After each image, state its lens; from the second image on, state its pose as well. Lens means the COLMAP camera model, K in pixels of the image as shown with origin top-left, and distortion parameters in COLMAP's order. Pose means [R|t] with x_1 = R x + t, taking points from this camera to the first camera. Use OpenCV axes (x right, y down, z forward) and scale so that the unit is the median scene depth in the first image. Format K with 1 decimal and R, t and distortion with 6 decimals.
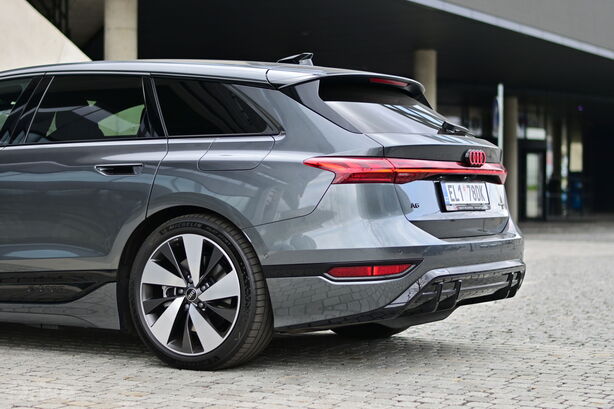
lens RADIAL K [[1351.7, 0, 307.0], [0, 1351.7, 204.5], [0, 0, 1]] dist [-0.030010, -0.095181]
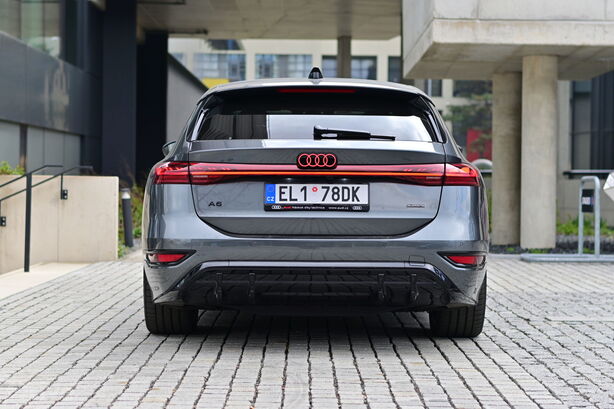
lens RADIAL K [[1351.7, 0, 307.0], [0, 1351.7, 204.5], [0, 0, 1]] dist [-0.030010, -0.095181]
pose [[0.506568, 0.015440, -0.862061, 1.058816], [-0.014073, 0.999855, 0.009638, -0.010457], [0.862085, 0.007250, 0.506712, 0.477747]]
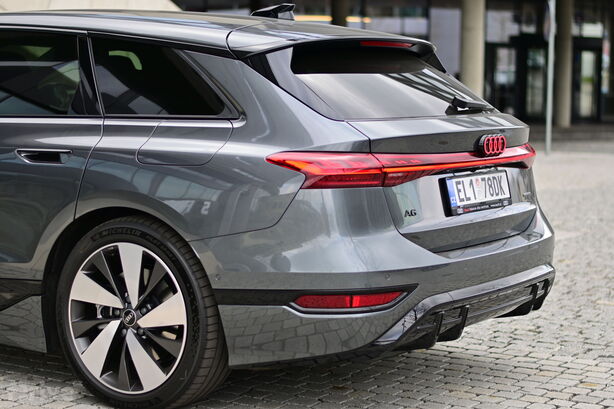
lens RADIAL K [[1351.7, 0, 307.0], [0, 1351.7, 204.5], [0, 0, 1]] dist [-0.030010, -0.095181]
pose [[0.999150, 0.013028, -0.039122, 0.049112], [-0.009668, 0.996344, 0.084888, -0.067919], [0.040085, -0.084437, 0.995622, 0.211847]]
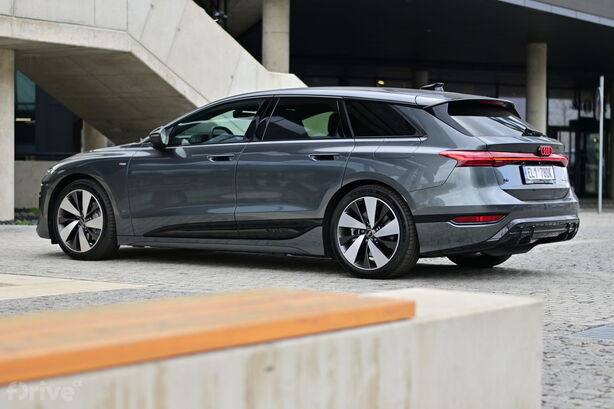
lens RADIAL K [[1351.7, 0, 307.0], [0, 1351.7, 204.5], [0, 0, 1]] dist [-0.030010, -0.095181]
pose [[0.996132, 0.006615, -0.087615, -0.016712], [-0.005115, 0.999837, 0.017338, 0.003056], [0.087715, -0.016823, 0.996004, -0.642658]]
